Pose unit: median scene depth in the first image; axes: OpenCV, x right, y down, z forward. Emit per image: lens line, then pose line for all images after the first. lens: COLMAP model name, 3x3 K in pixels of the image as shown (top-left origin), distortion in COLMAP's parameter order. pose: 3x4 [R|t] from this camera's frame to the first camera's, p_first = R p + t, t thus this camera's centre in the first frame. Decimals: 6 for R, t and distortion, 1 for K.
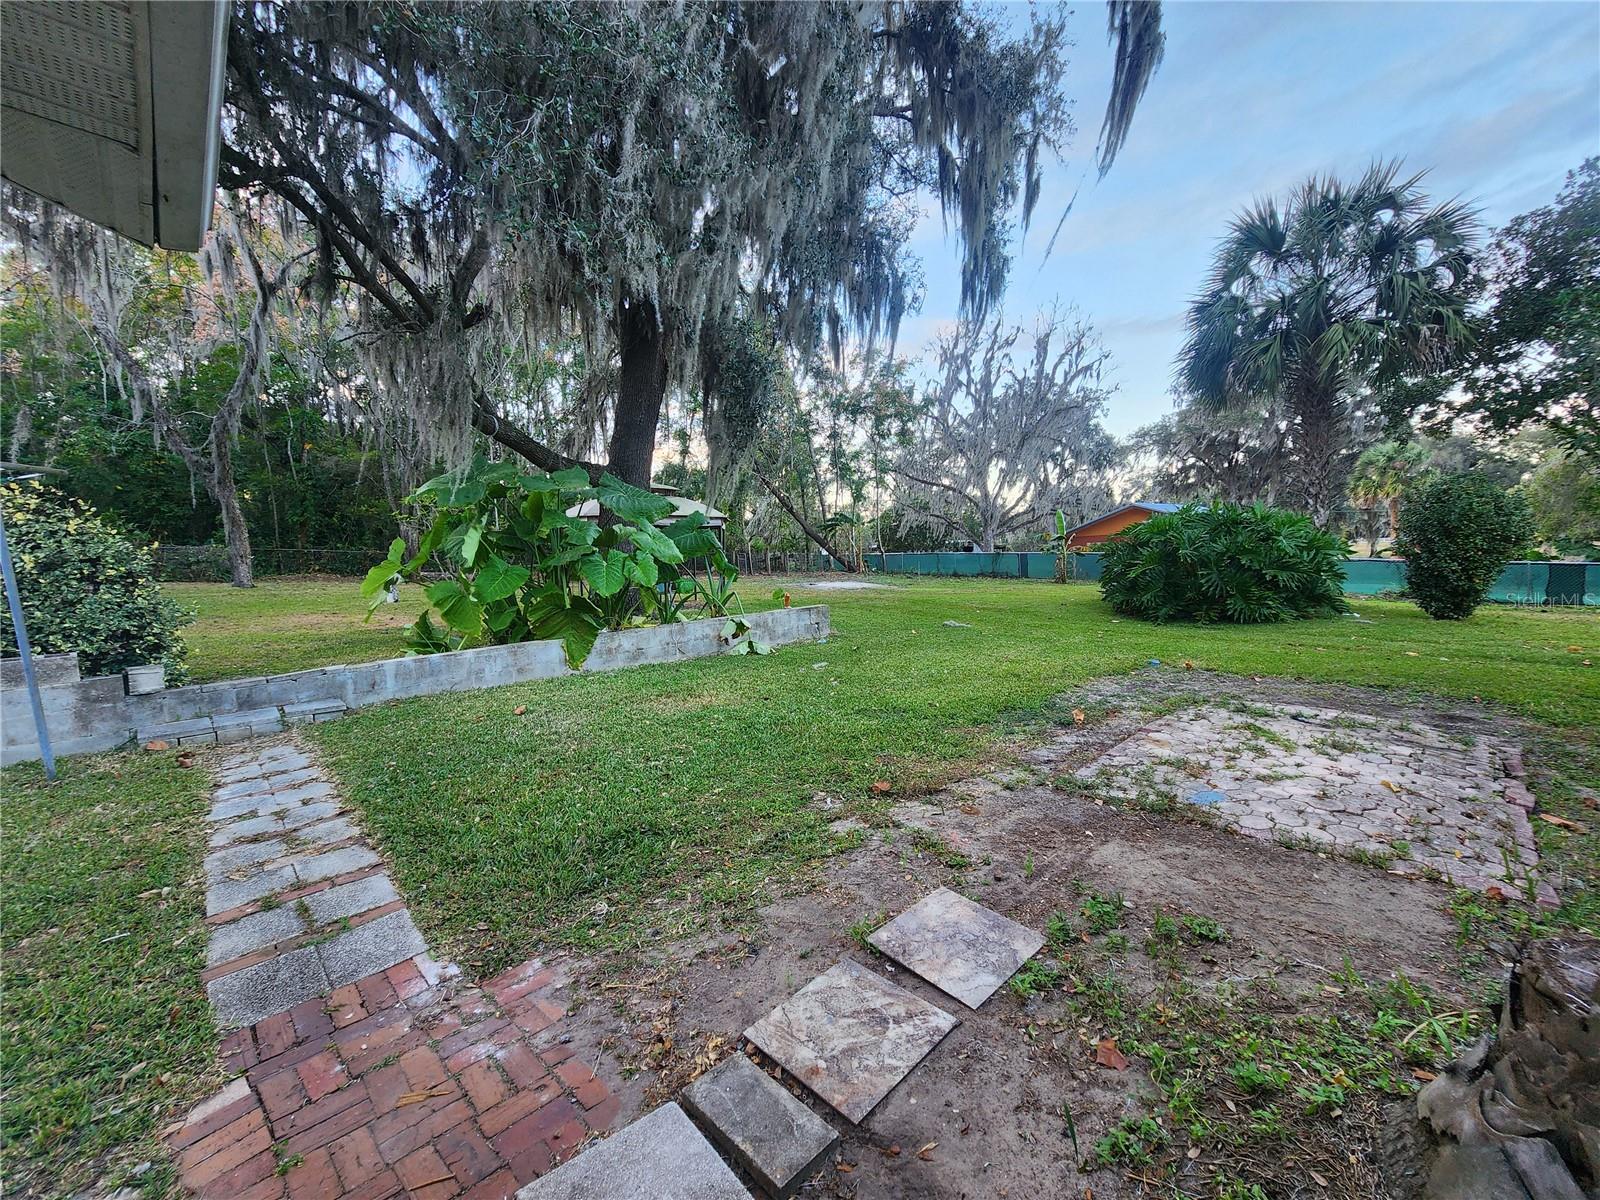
lens RADIAL K [[652.5, 0, 798.2], [0, 652.5, 603.5], [0, 0, 1]] dist [0.000574, 0.000091]
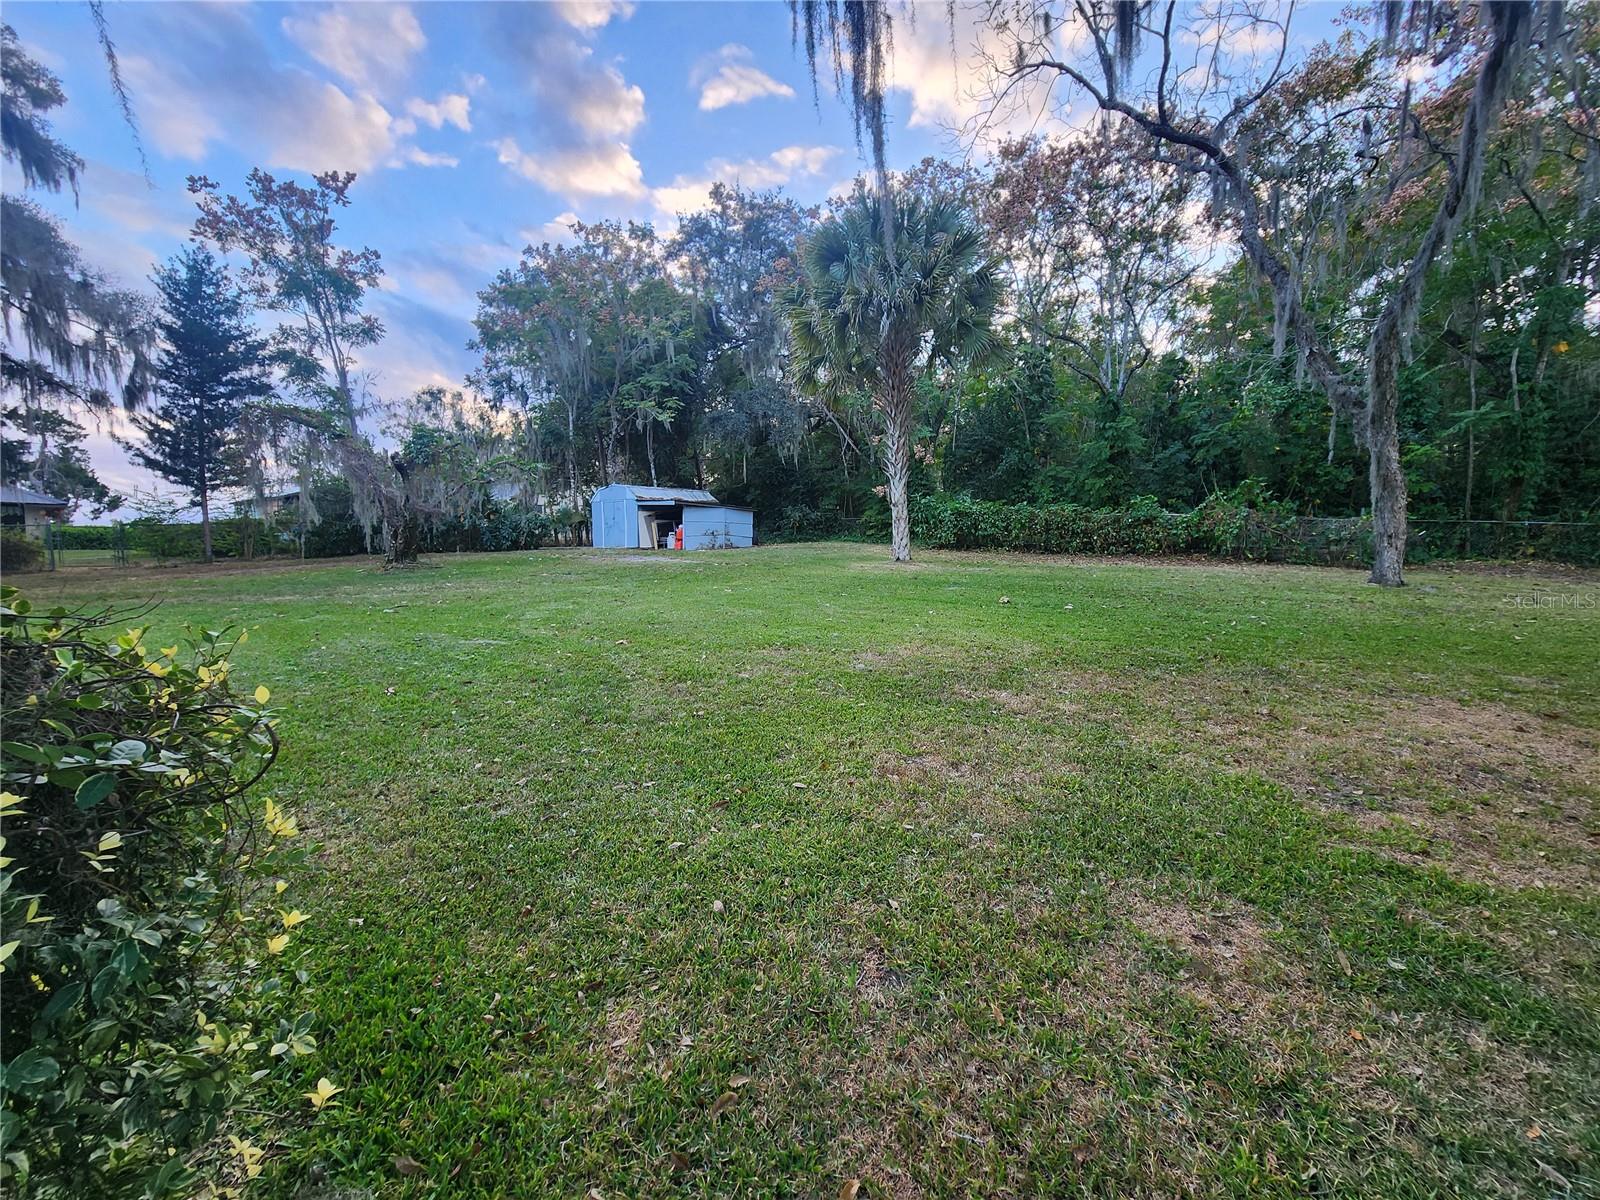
lens RADIAL K [[652.5, 0, 797.9], [0, 652.5, 600.8], [0, 0, 1]] dist [0.000574, 0.000091]
pose [[0.091609, 0.118517, -0.988717, -0.228134], [-0.074099, 0.990951, 0.111919, -0.032648], [0.993034, 0.063011, 0.099562, 0.313877]]
